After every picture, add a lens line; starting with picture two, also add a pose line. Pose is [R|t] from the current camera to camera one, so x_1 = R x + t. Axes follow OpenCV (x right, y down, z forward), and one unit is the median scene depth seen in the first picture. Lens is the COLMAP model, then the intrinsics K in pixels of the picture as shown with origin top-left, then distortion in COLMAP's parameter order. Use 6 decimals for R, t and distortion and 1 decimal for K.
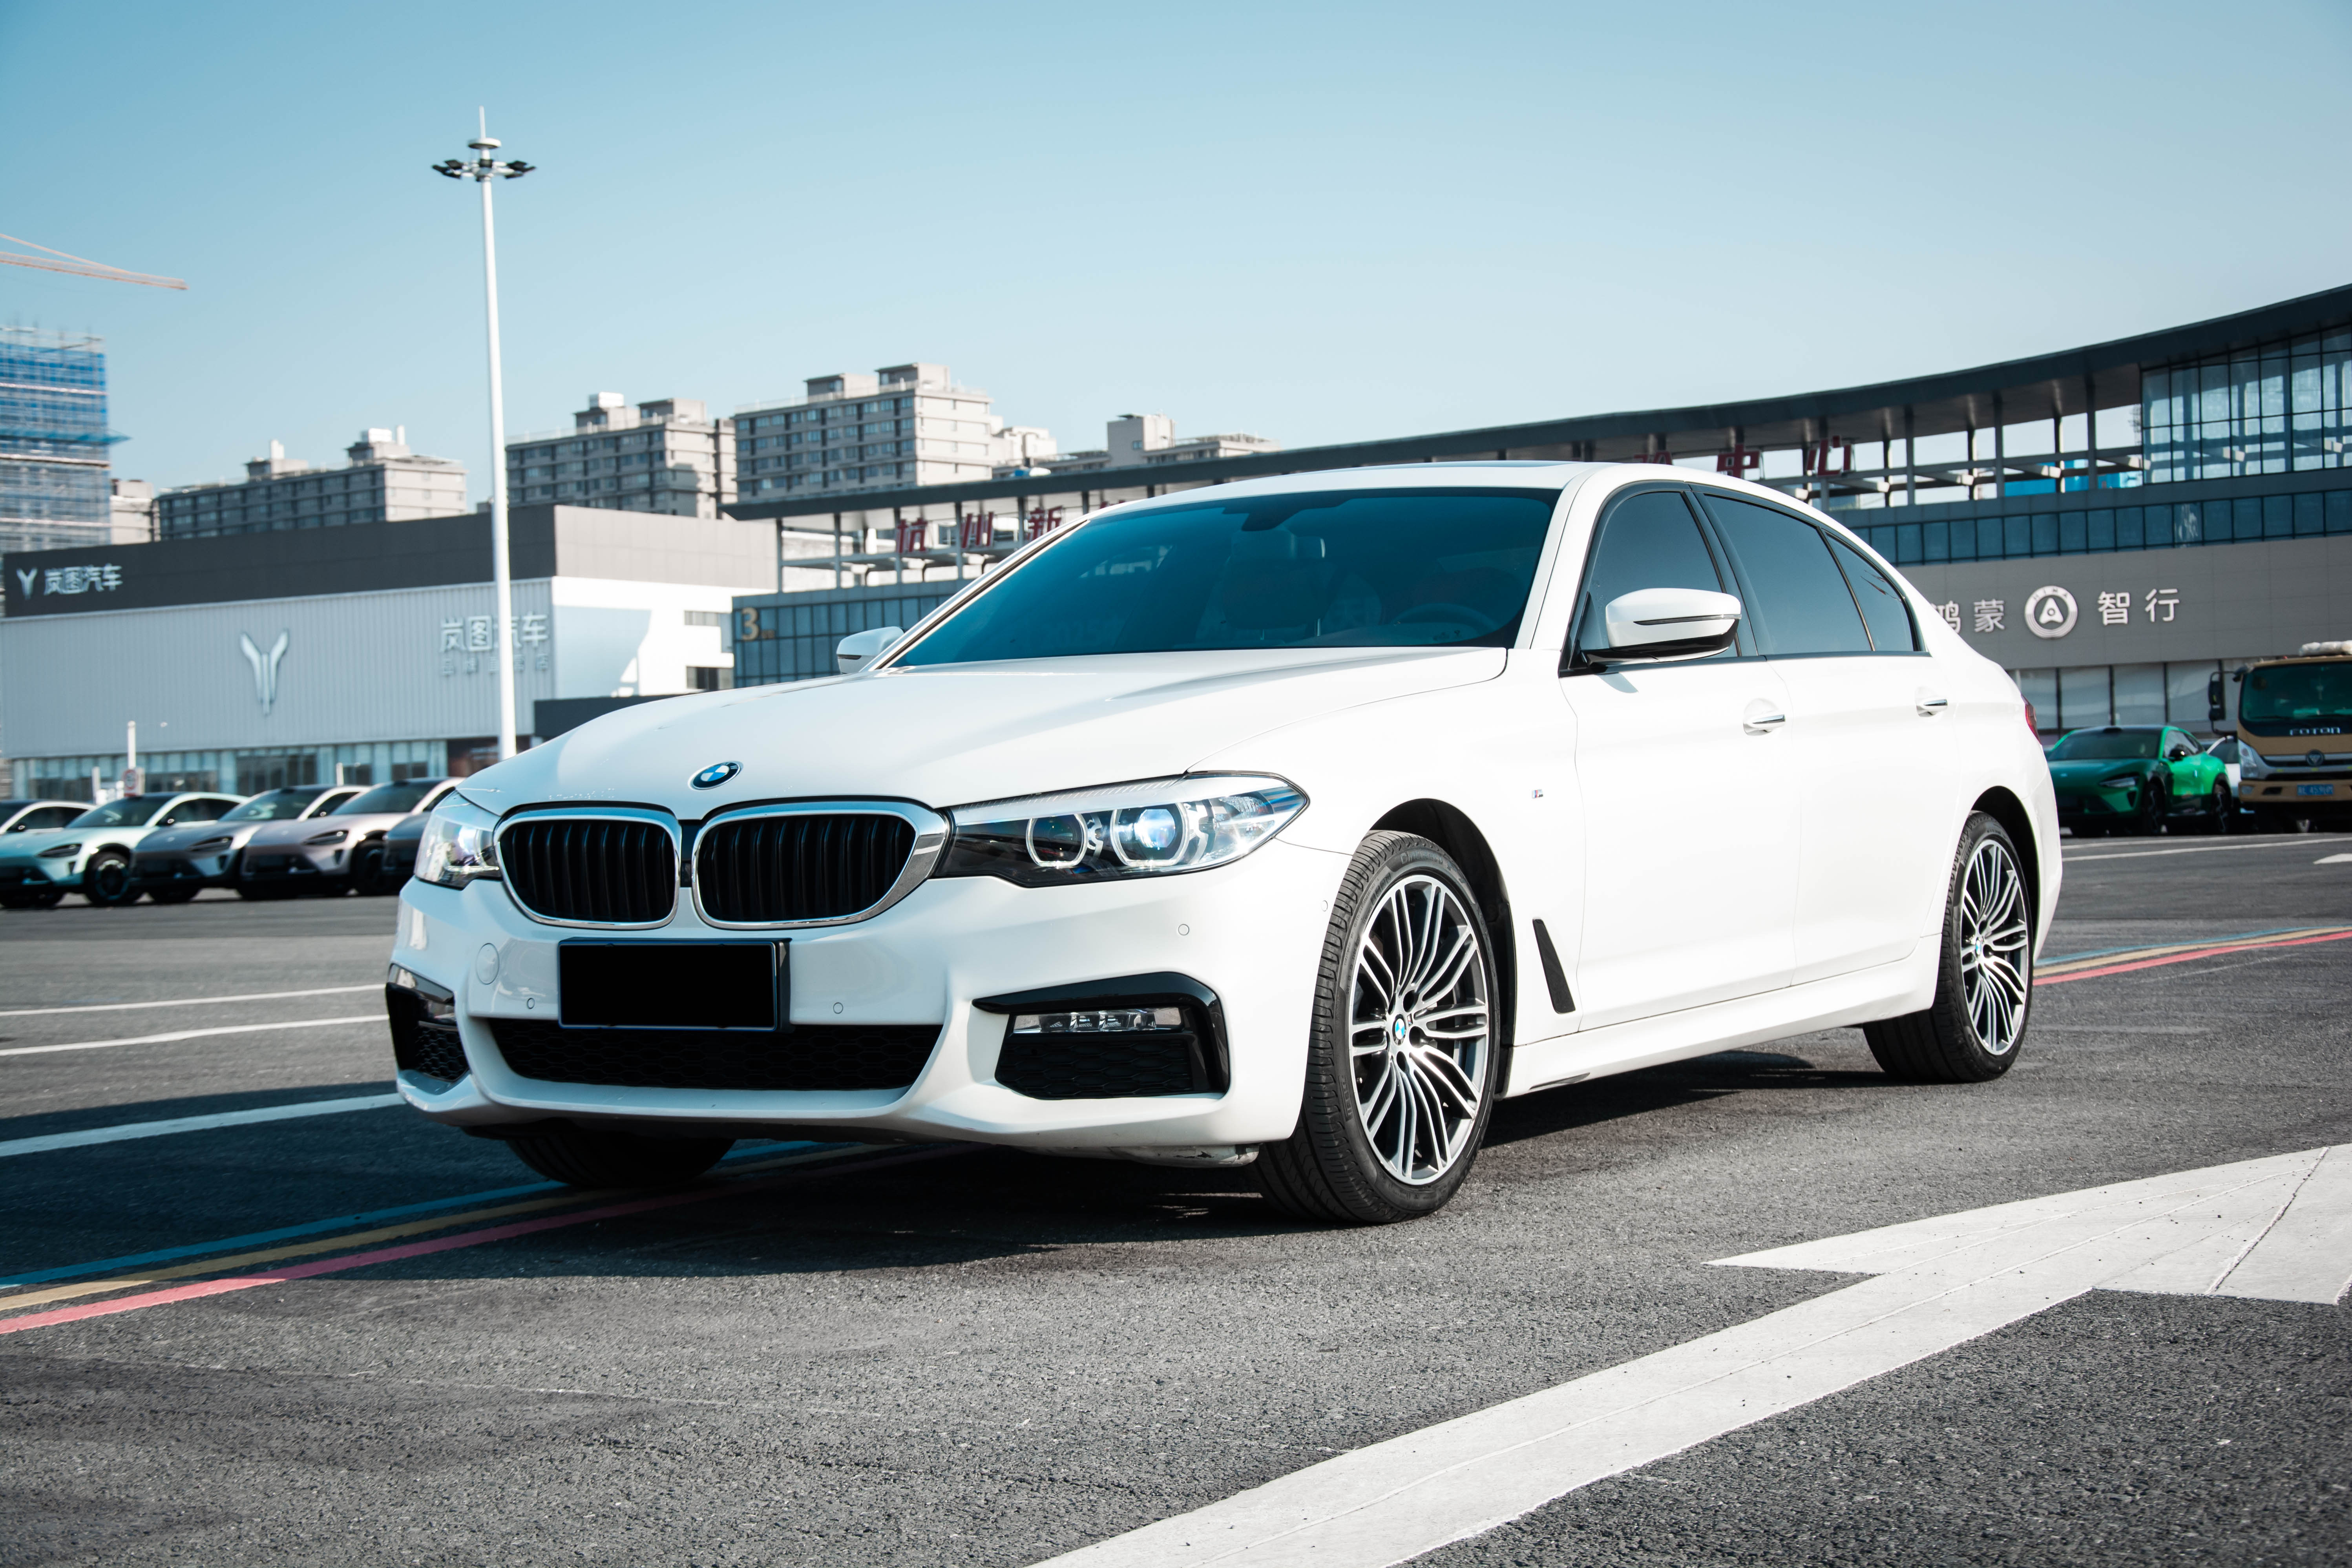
lens RADIAL K [[3552.6, 0, 1188.0], [0, 3552.6, 780.3], [0, 0, 1]] dist [0.199848, 0.049148]
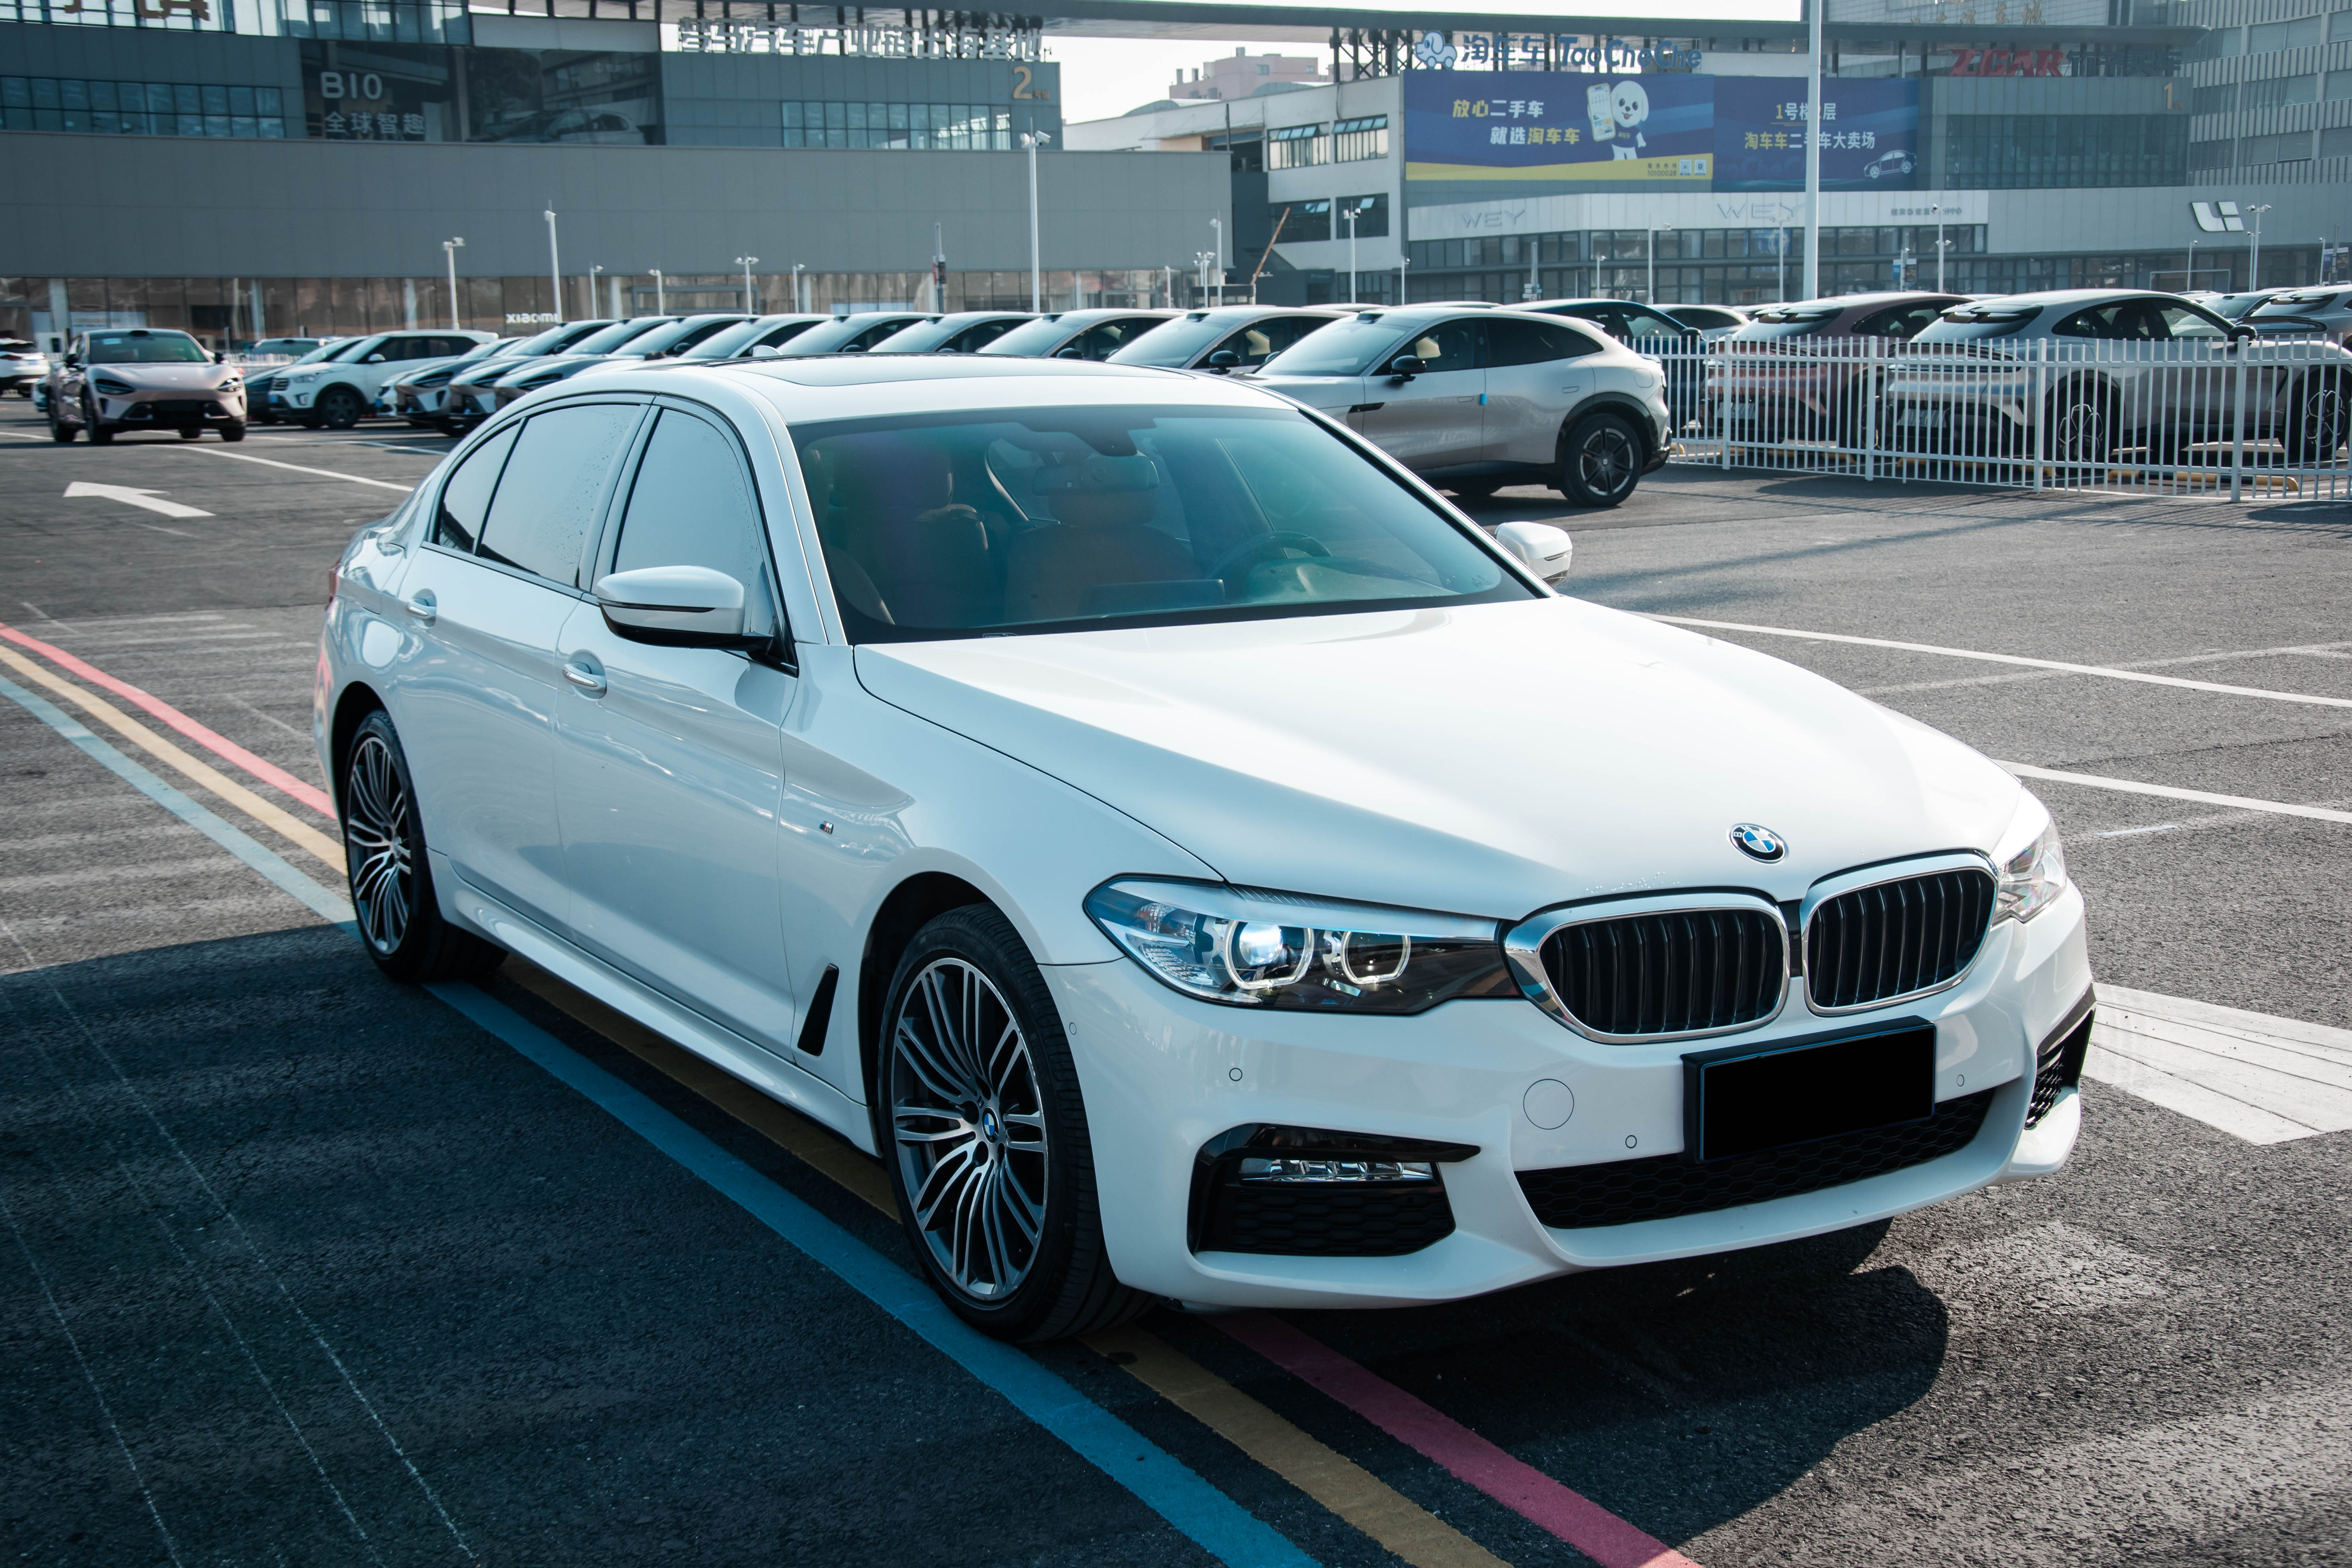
lens RADIAL K [[3000.5, 0, 1184.8], [0, 3000.5, 782.9], [0, 0, 1]] dist [0.033274, 0.446233]
pose [[0.467833, -0.119912, 0.875644, -0.783954], [0.000229, 0.990770, 0.135555, -0.108029], [-0.883817, -0.063217, 0.463543, 0.726885]]
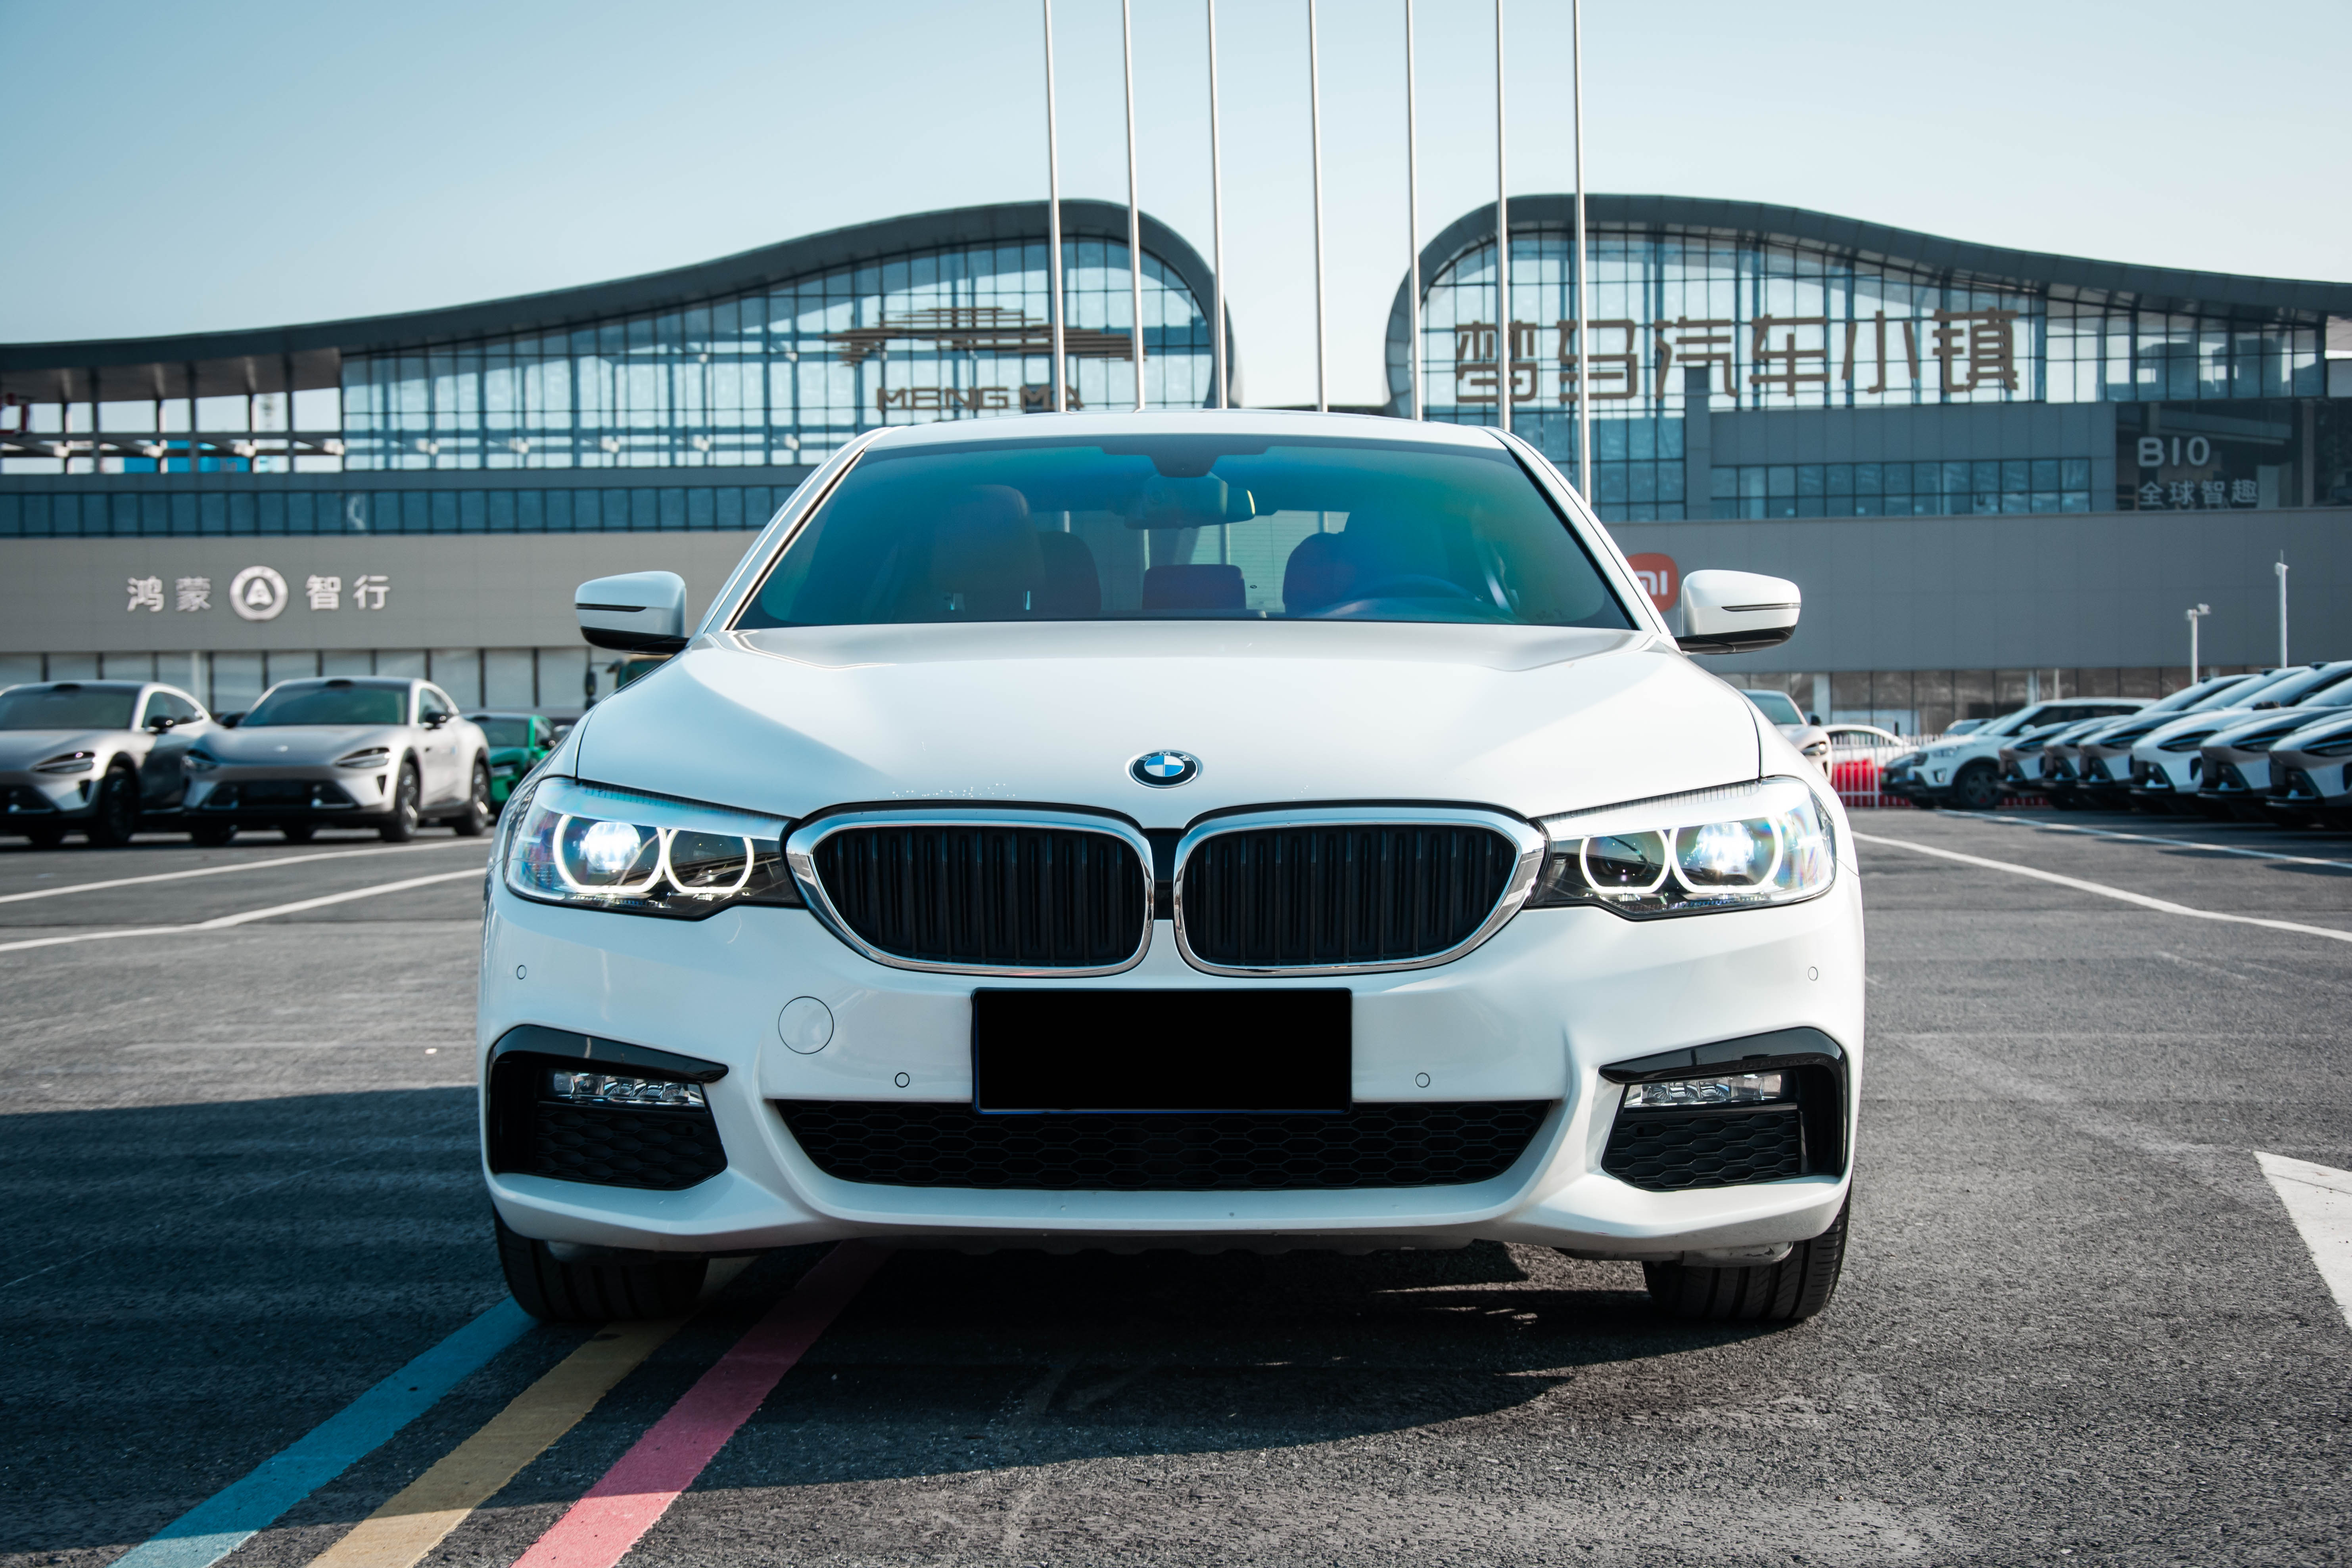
lens RADIAL K [[3552.9, 0, 1188.0], [0, 3552.9, 780.3], [0, 0, 1]] dist [0.199848, 0.049148]
pose [[0.864431, 0.016271, 0.502488, -0.467073], [-0.018450, 0.999830, -0.000635, 0.001135], [-0.502413, -0.008722, 0.864584, 0.327347]]
